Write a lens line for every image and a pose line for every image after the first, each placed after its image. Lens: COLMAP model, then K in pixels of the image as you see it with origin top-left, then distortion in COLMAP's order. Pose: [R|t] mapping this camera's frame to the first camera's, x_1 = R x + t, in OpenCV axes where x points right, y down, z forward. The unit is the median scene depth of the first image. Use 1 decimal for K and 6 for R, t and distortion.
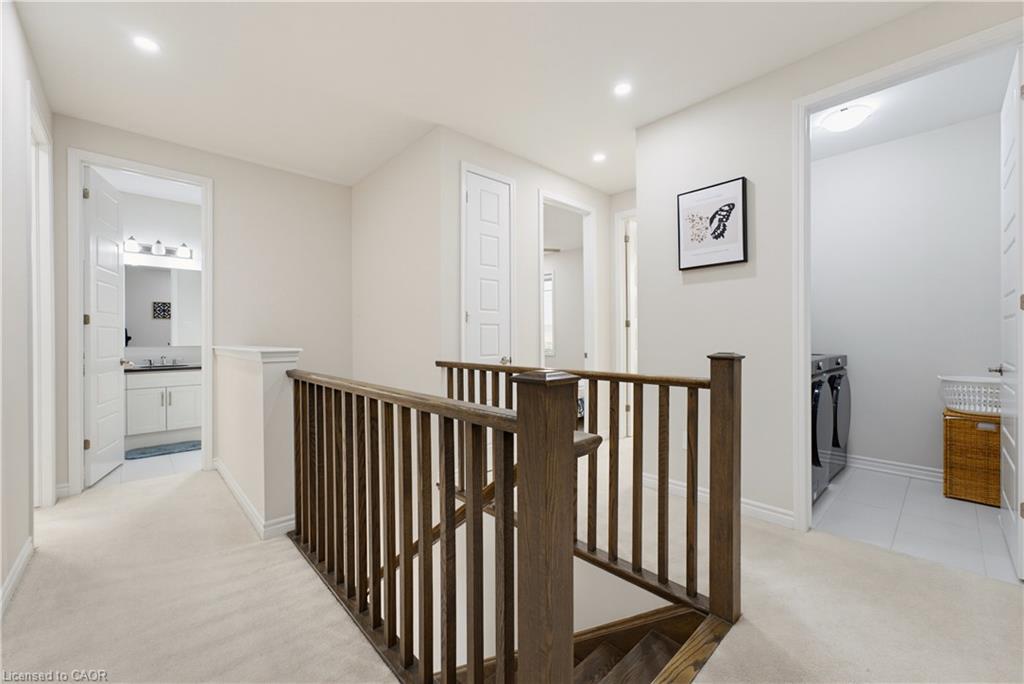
lens RADIAL K [[407.7, 0, 514.0], [0, 407.7, 345.8], [0, 0, 1]] dist [-0.015181, 0.003152]
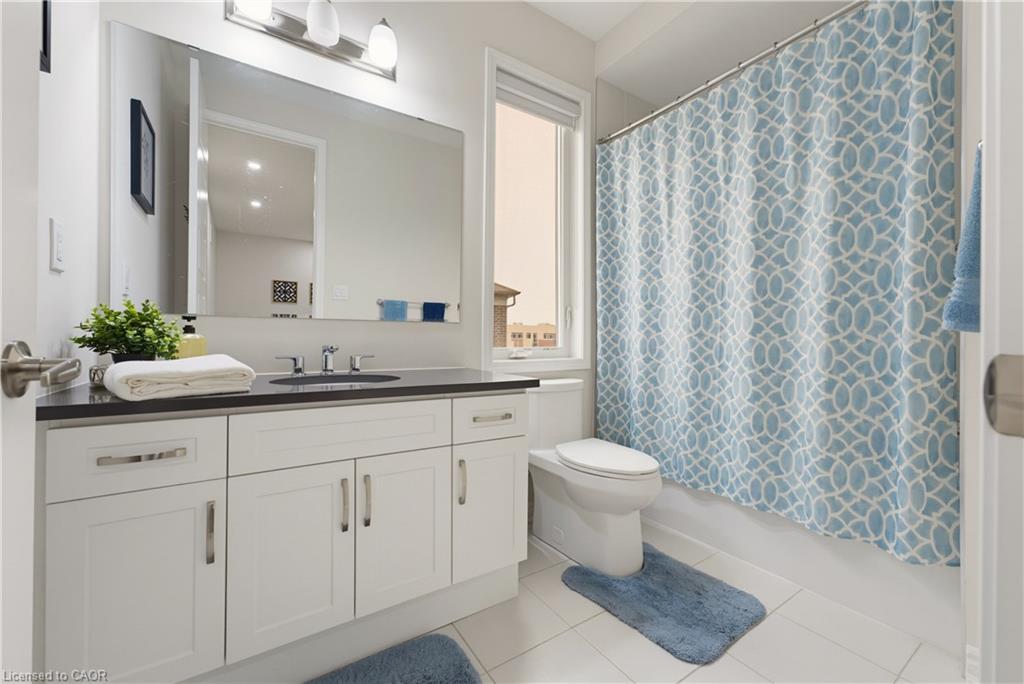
lens RADIAL K [[407.7, 0, 512.7], [0, 407.7, 341.7], [0, 0, 1]] dist [-0.015181, 0.003152]
pose [[0.983395, 0.007061, -0.181341, -0.682153], [-0.008300, 0.999947, -0.006077, 0.024348], [0.181289, 0.007481, 0.983401, 0.723596]]
